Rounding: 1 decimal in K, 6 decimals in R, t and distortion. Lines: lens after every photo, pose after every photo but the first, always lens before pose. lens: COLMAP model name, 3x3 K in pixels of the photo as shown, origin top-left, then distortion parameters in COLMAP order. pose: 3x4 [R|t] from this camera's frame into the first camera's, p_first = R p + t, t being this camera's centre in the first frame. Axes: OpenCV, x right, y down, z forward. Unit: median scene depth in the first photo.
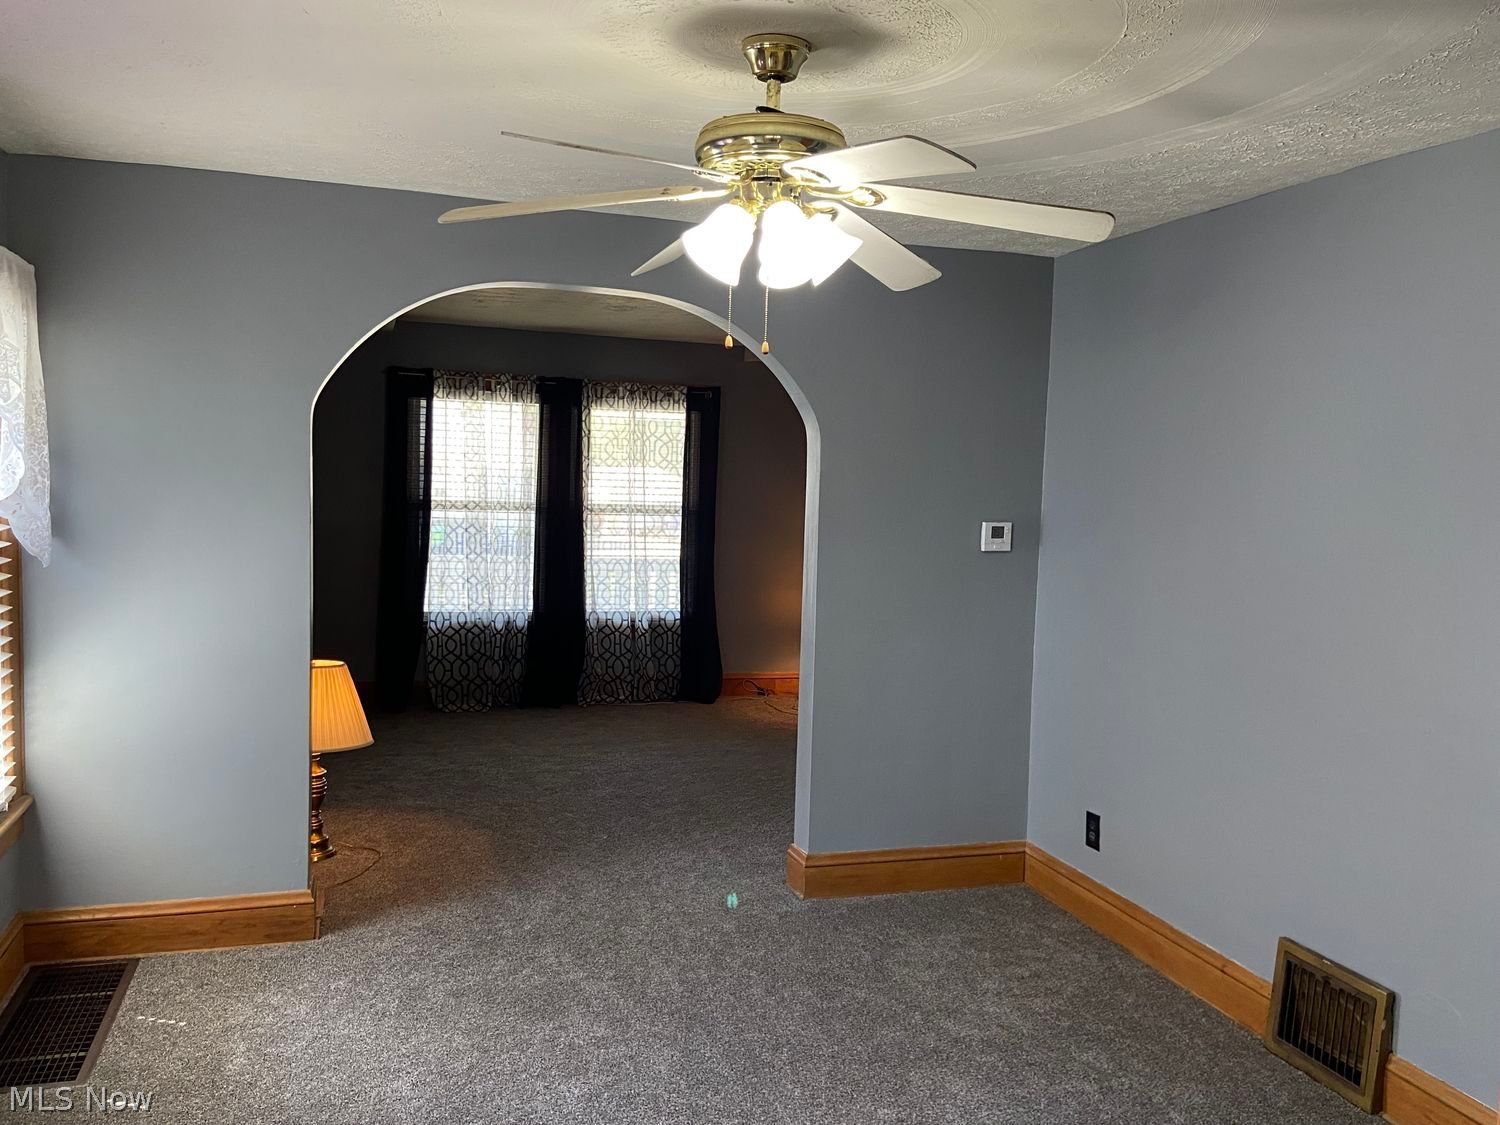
lens RADIAL K [[1225.1, 0, 752.5], [0, 1225.1, 563.1], [0, 0, 1]] dist [0.103607, -0.133966]
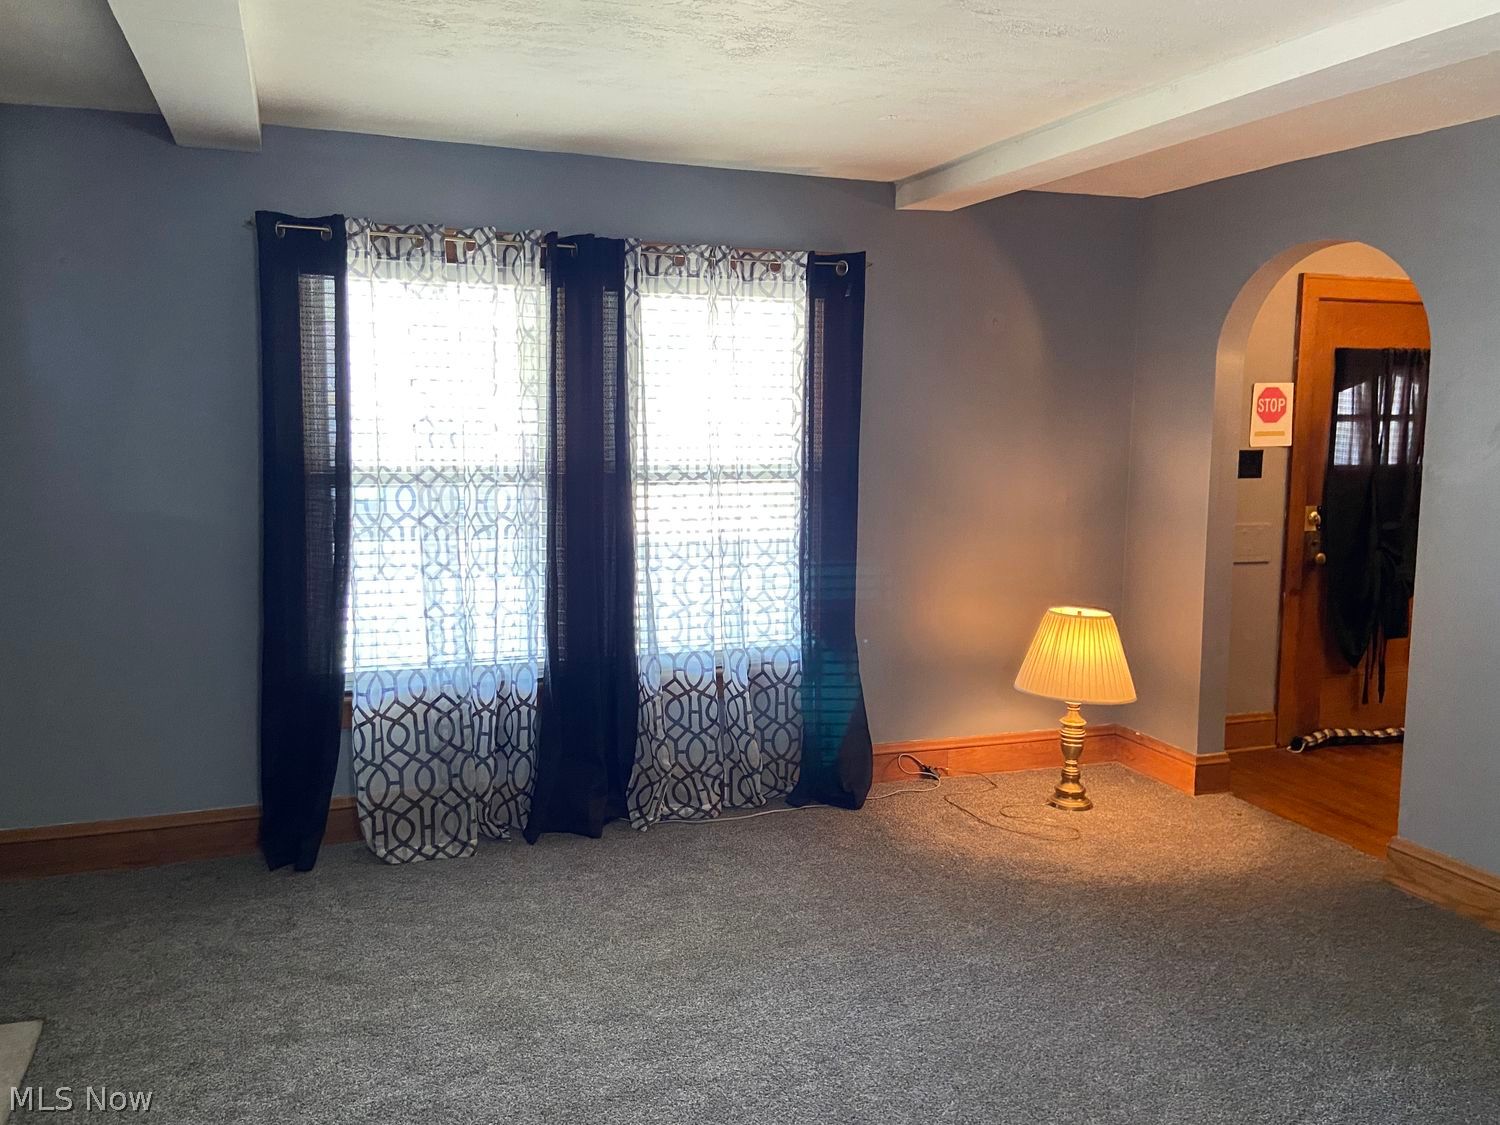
lens RADIAL K [[1225.1, 0, 759.1], [0, 1225.1, 546.0], [0, 0, 1]] dist [0.103607, -0.133966]
pose [[0.998822, -0.024618, 0.041818, -0.105487], [0.022766, 0.998764, 0.044183, -0.036366], [-0.042854, -0.043179, 0.998148, 0.447912]]
